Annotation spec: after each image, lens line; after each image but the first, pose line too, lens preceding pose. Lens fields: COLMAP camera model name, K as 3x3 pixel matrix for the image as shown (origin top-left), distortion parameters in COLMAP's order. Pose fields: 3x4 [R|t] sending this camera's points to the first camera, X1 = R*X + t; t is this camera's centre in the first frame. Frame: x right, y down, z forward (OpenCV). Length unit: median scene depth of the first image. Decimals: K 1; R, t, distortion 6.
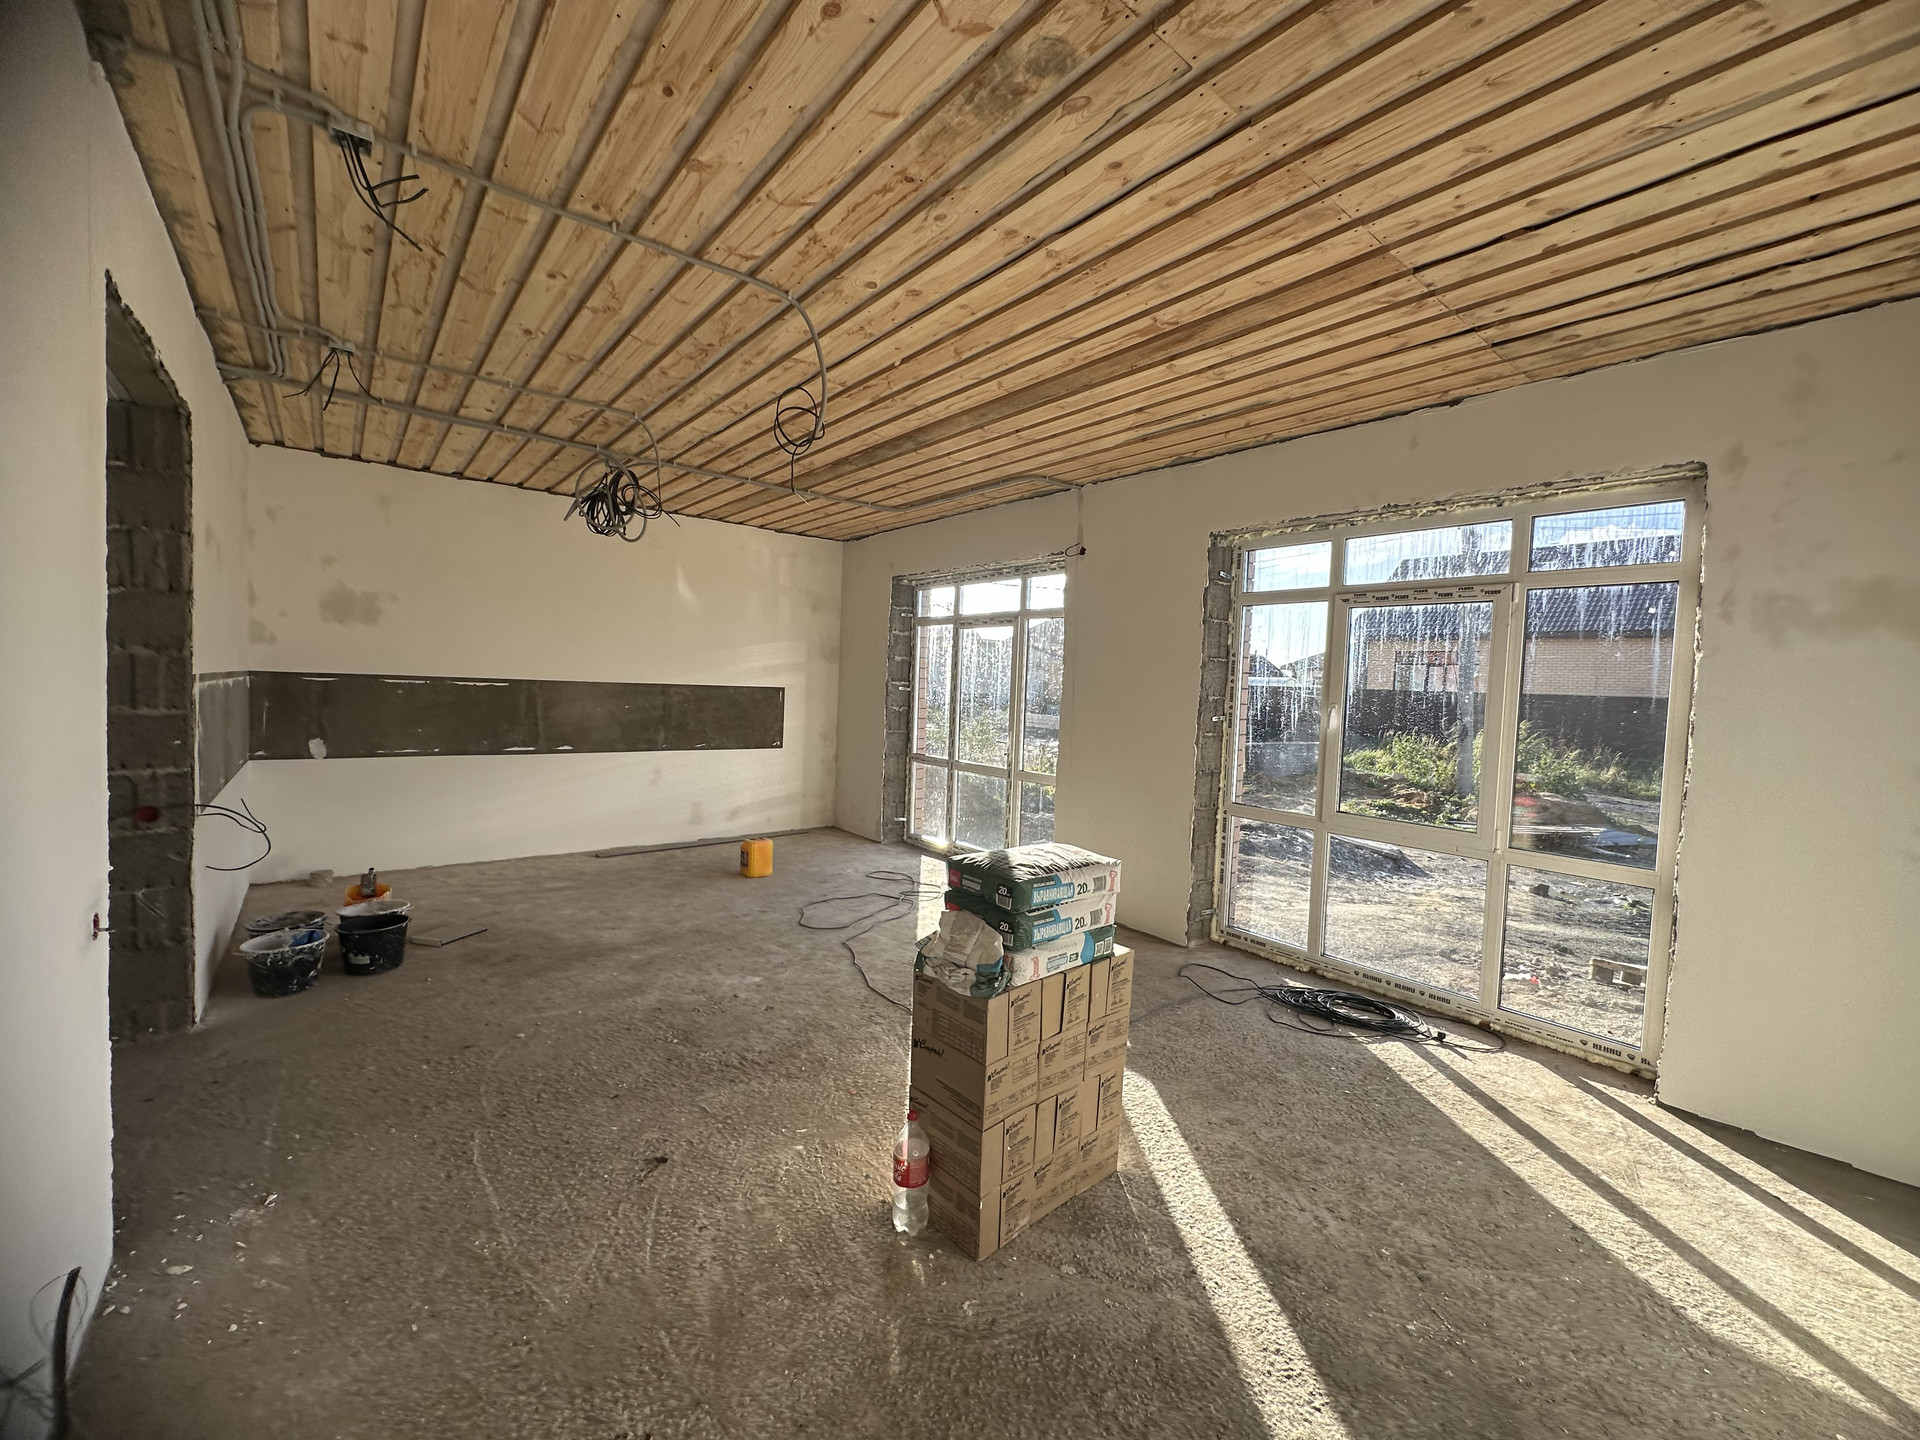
lens RADIAL K [[770.6, 0, 958.1], [0, 770.6, 724.4], [0, 0, 1]] dist [-0.005905, 0.001050]
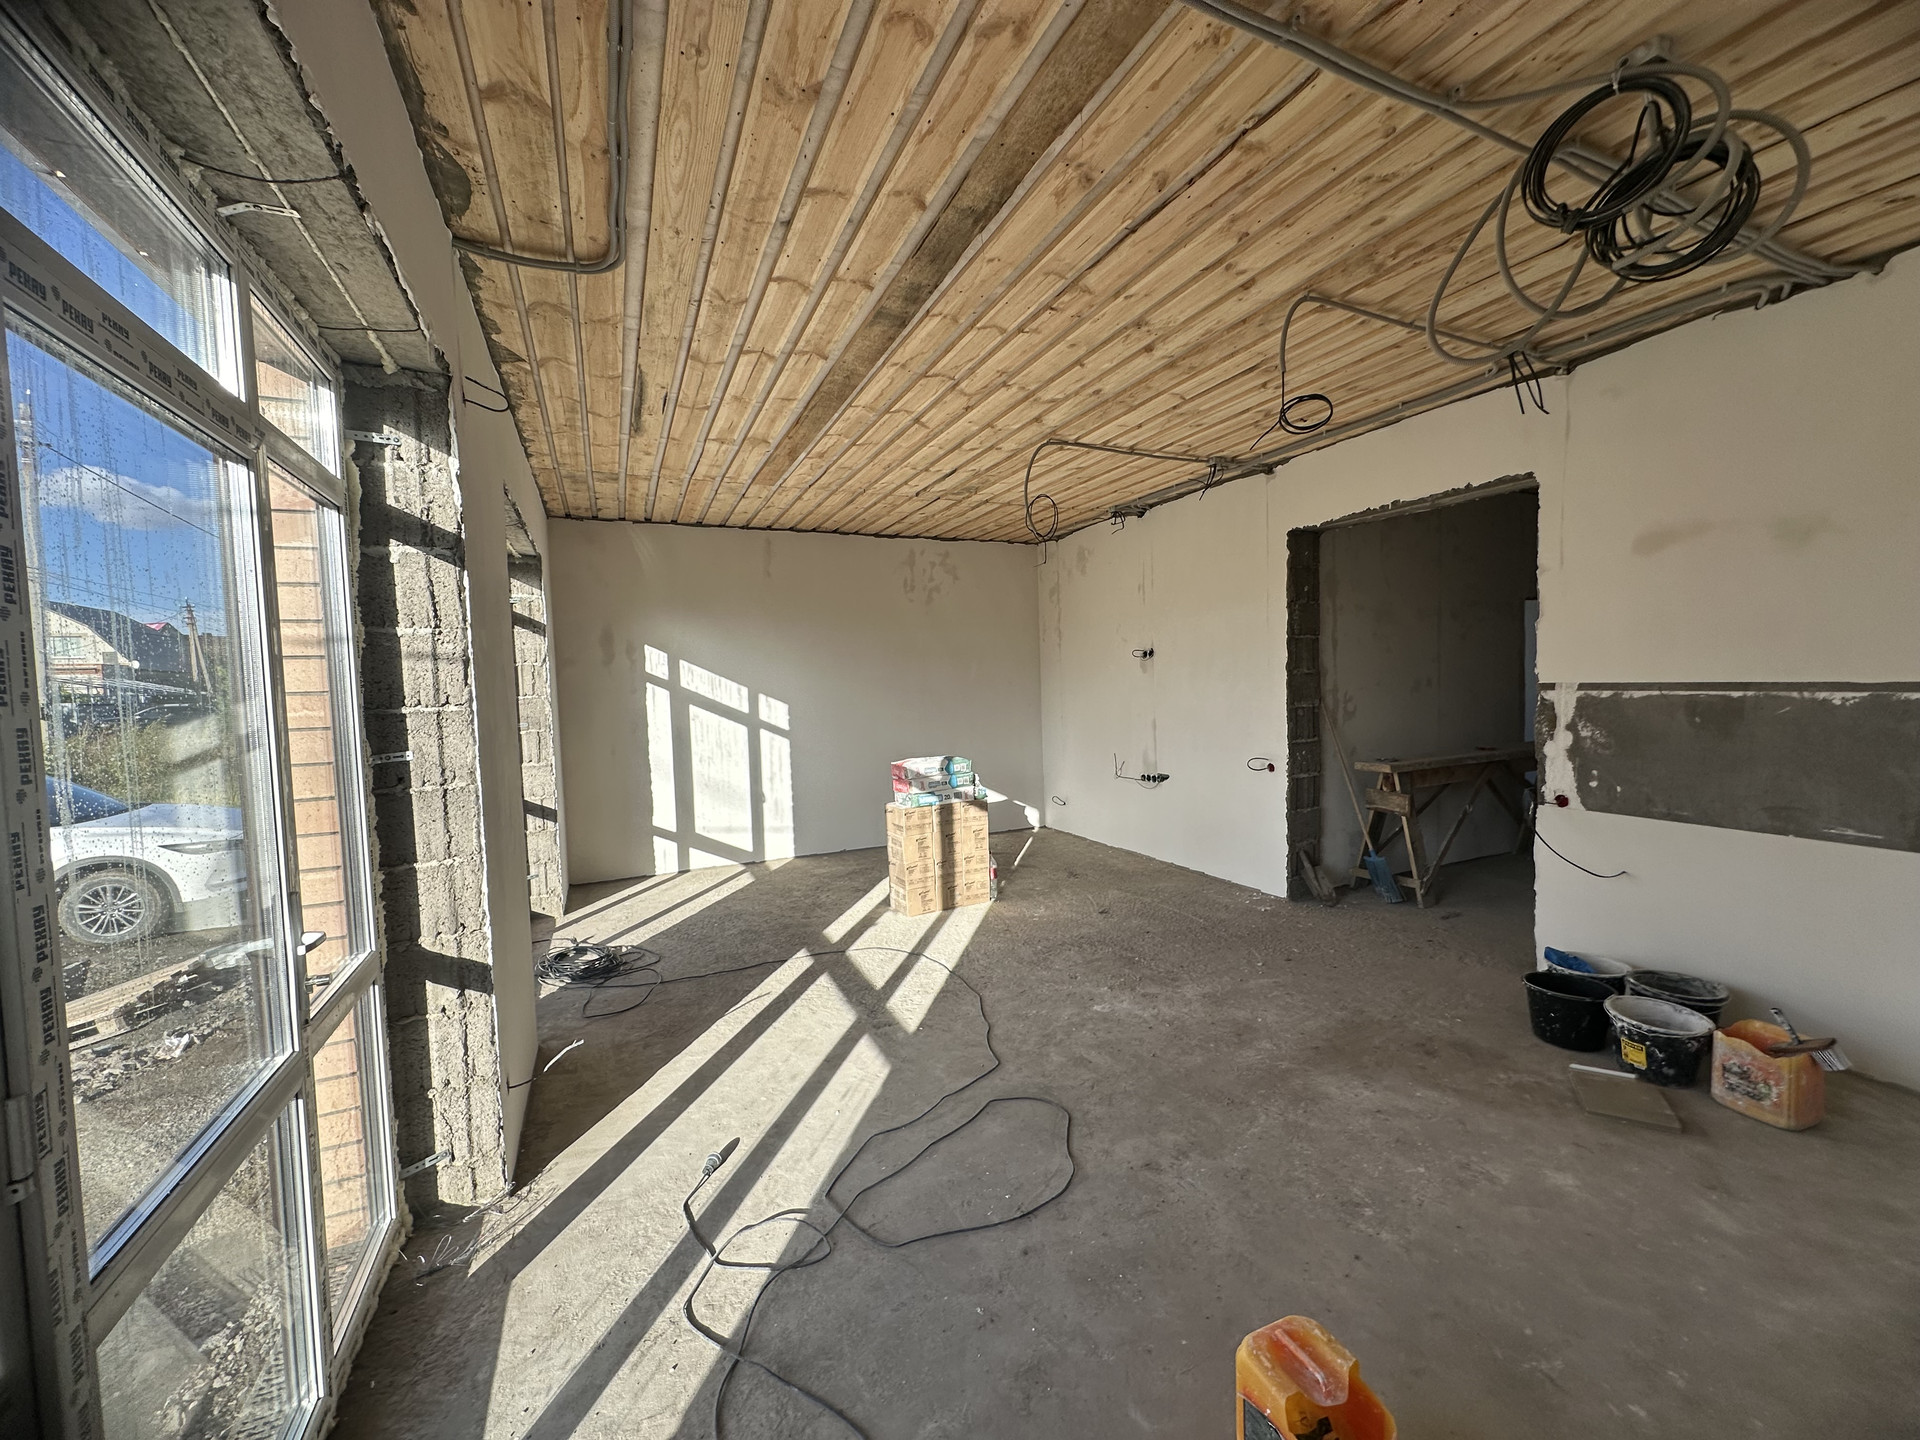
lens RADIAL K [[770.6, 0, 962.7], [0, 770.6, 716.0], [0, 0, 1]] dist [-0.005905, 0.001050]
pose [[-0.969490, -0.020015, 0.244311, -0.363434], [0.006665, 0.994140, 0.107895, -0.133631], [-0.245039, 0.106231, -0.963676, 2.127389]]
